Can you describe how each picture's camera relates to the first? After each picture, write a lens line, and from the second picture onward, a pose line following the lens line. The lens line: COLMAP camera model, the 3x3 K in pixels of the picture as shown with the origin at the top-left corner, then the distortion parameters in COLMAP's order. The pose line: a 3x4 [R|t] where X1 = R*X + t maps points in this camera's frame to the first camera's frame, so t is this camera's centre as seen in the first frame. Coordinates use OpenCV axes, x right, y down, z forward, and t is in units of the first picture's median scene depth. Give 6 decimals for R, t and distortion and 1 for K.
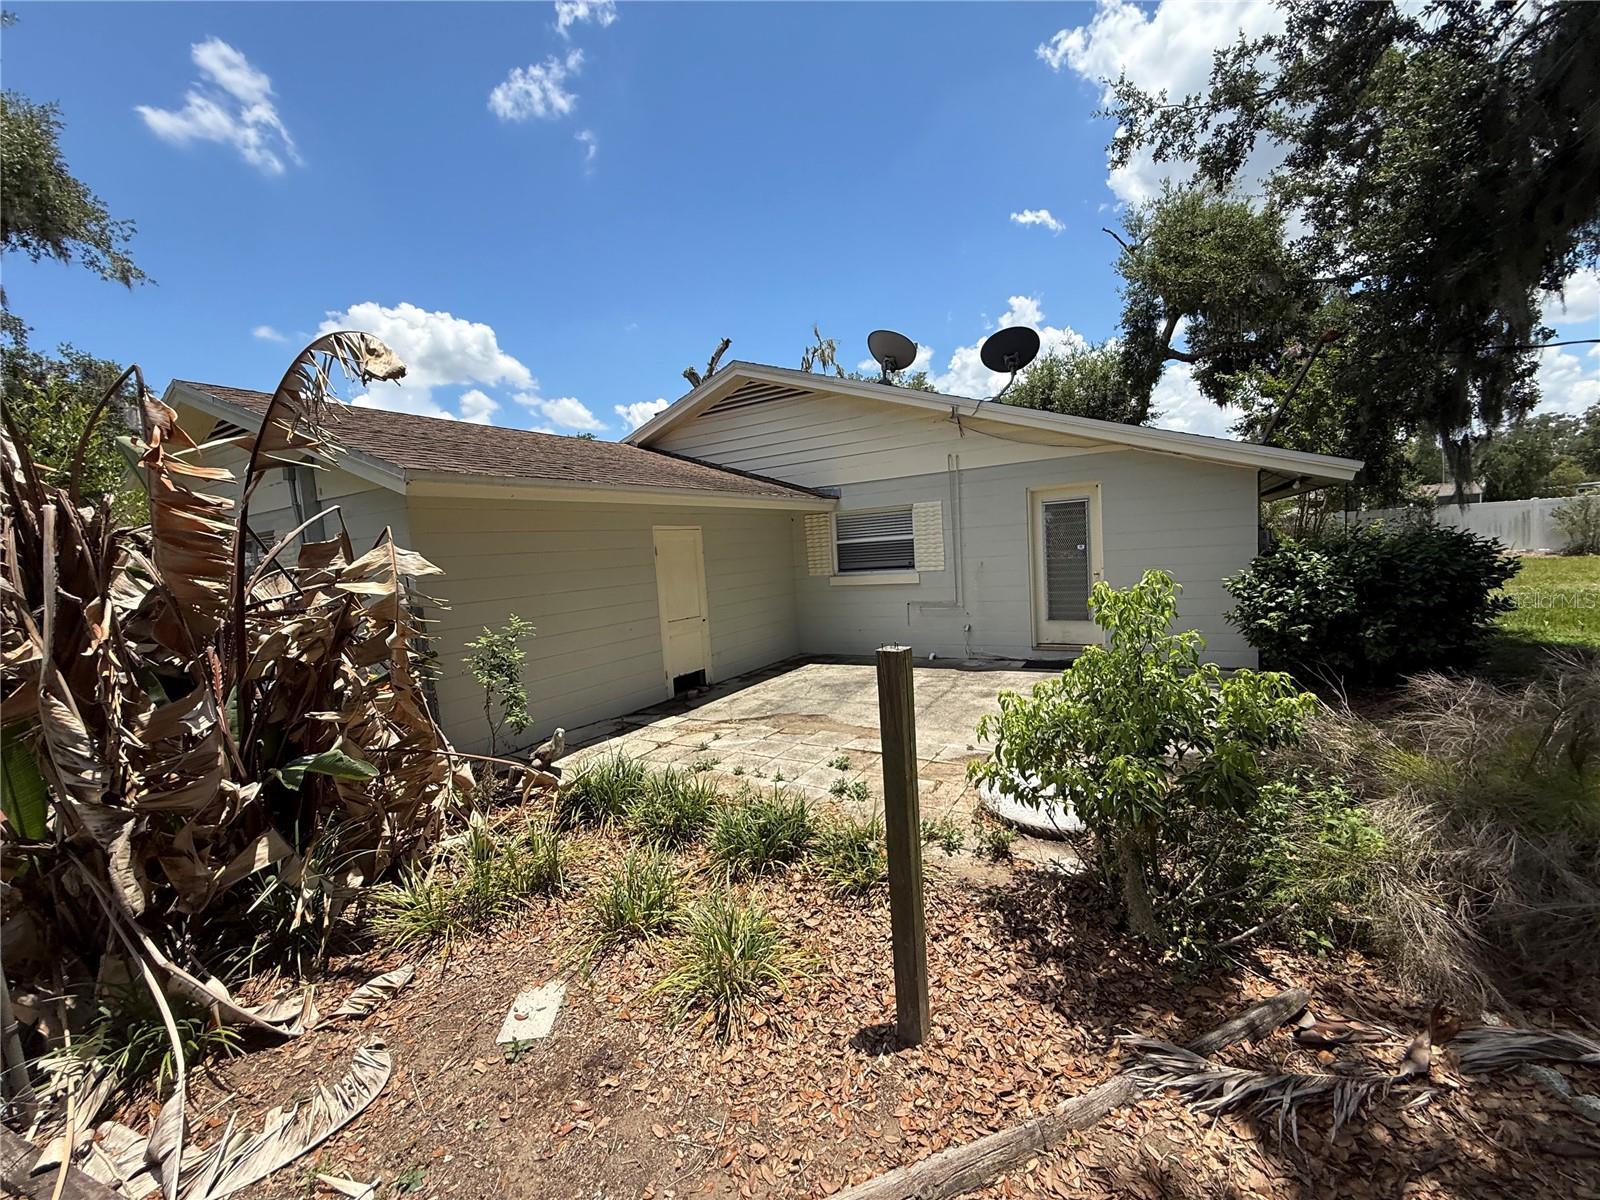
lens RADIAL K [[643.5, 0, 797.1], [0, 643.5, 604.2], [0, 0, 1]] dist [-0.002025, -0.000423]
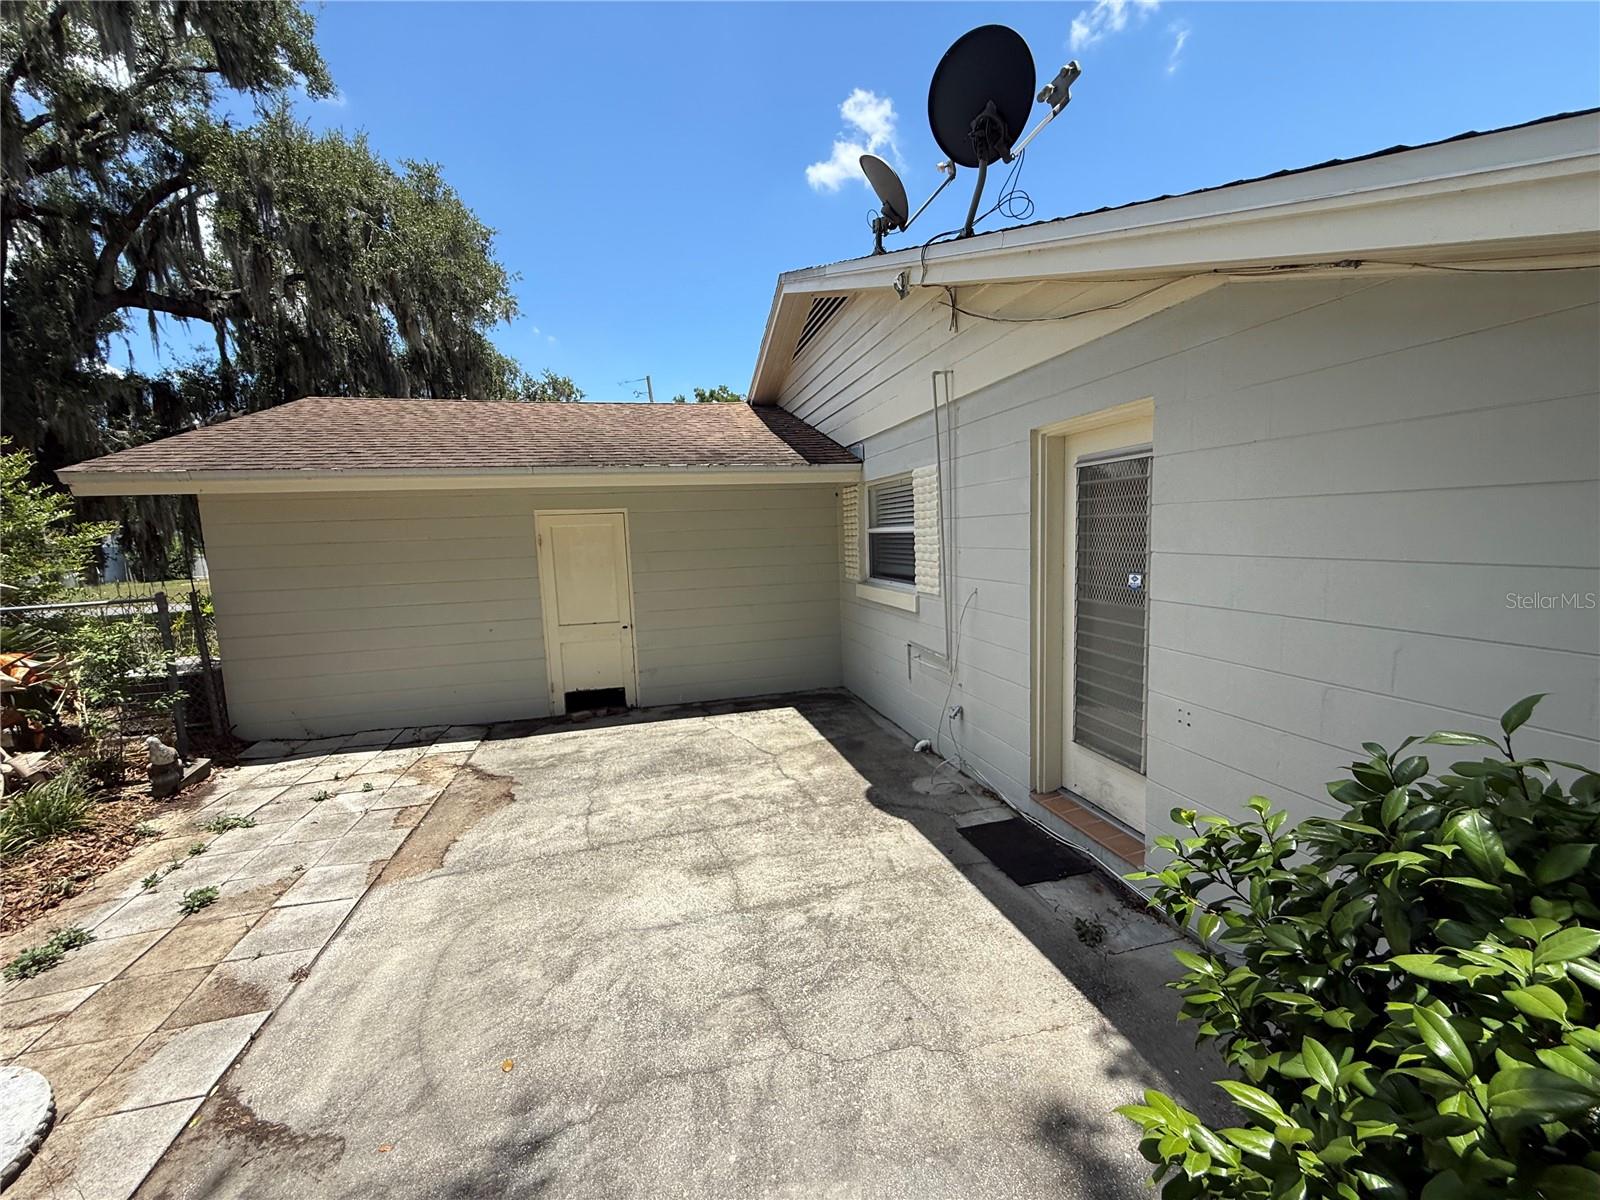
lens RADIAL K [[643.5, 0, 797.1], [0, 643.5, 604.2], [0, 0, 1]] dist [-0.002025, -0.000423]
pose [[0.710519, 0.118820, -0.693574, 0.619757], [-0.069455, 0.992670, 0.098908, -0.107785], [0.700242, -0.022104, 0.713563, 0.645755]]
